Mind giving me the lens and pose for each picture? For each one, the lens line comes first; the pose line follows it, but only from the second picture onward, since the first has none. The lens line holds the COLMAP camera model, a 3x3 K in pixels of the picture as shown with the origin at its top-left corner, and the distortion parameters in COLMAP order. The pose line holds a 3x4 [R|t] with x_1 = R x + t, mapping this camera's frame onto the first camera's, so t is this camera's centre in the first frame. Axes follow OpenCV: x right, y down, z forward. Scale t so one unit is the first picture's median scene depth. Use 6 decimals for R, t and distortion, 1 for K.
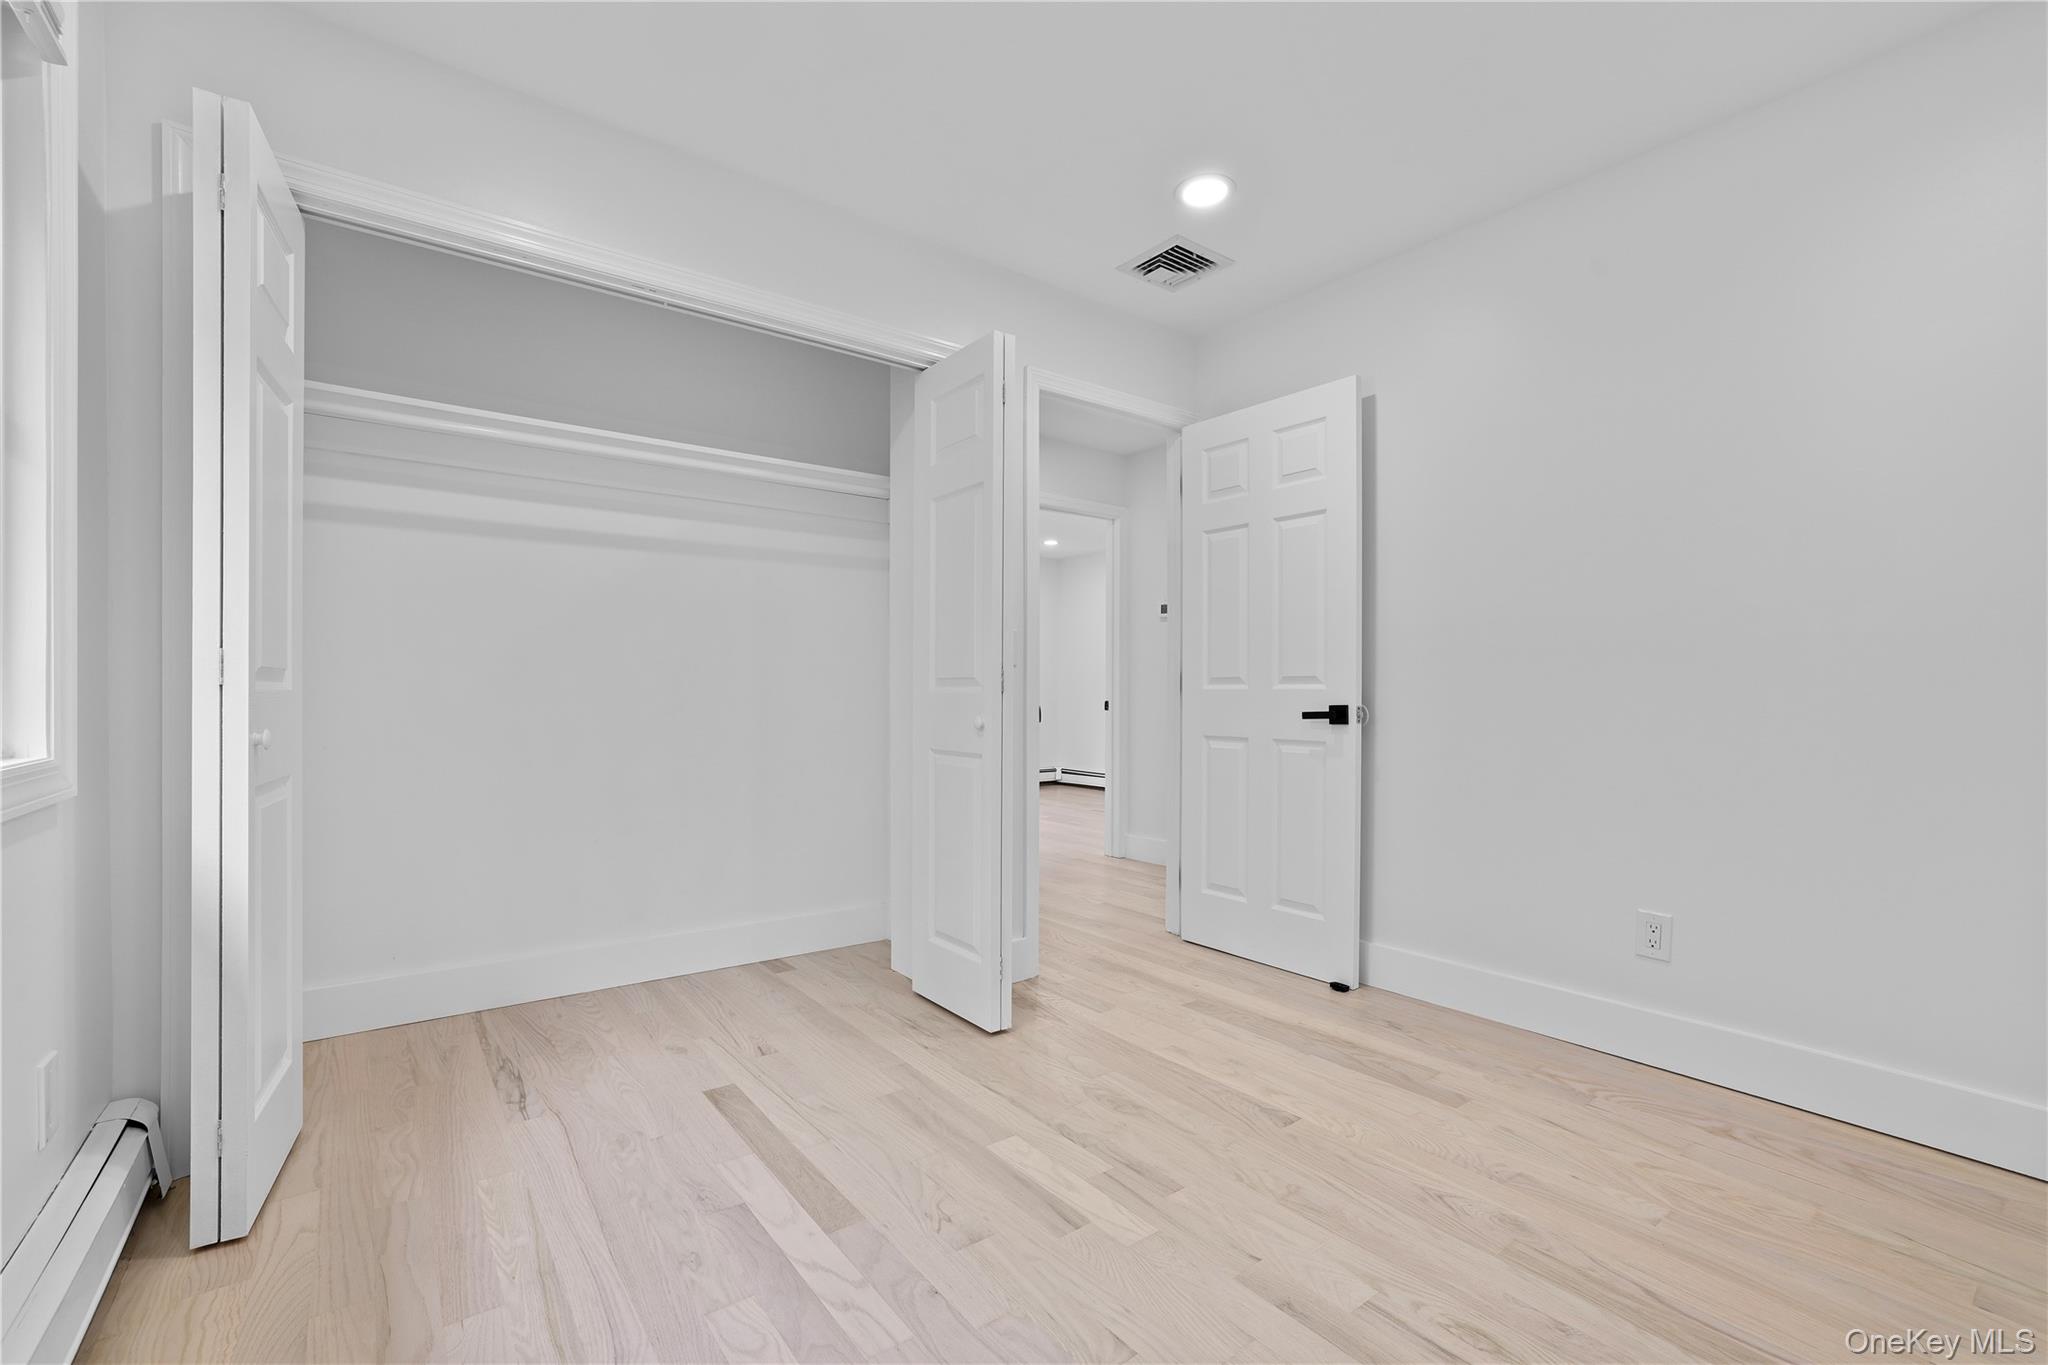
lens RADIAL K [[870.4, 0, 1018.0], [0, 870.4, 689.3], [0, 0, 1]] dist [-0.021587, 0.012054]
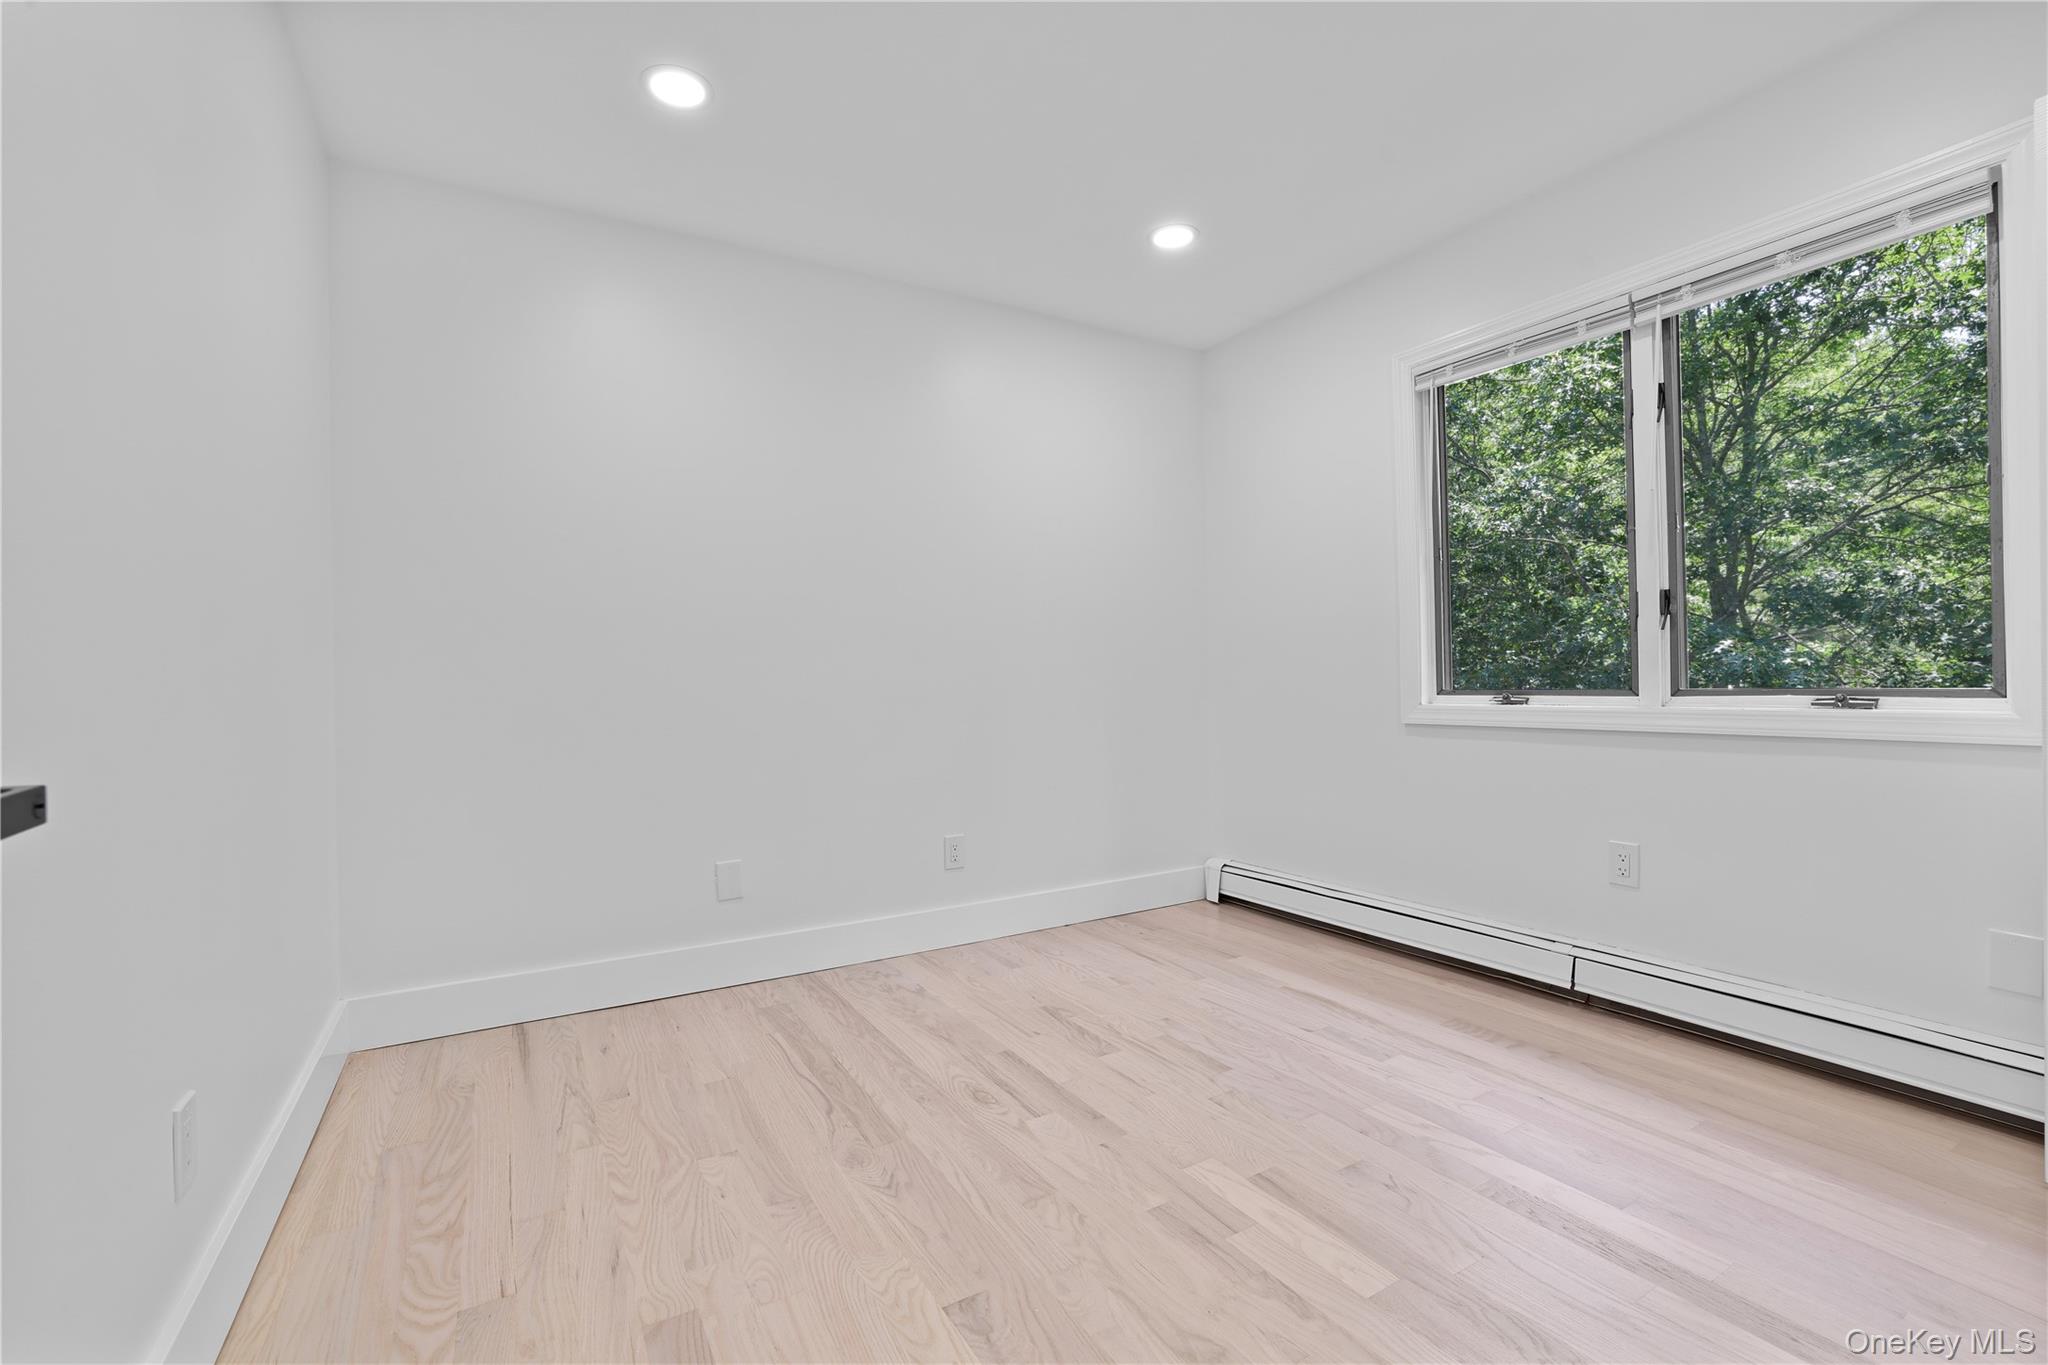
lens RADIAL K [[870.4, 0, 1018.0], [0, 870.4, 689.3], [0, 0, 1]] dist [-0.021587, 0.012054]
pose [[-0.993351, 0.008608, 0.114802, 0.222973], [0.008803, 0.999961, 0.001185, 0.016294], [-0.114787, 0.002188, -0.993388, 1.973002]]
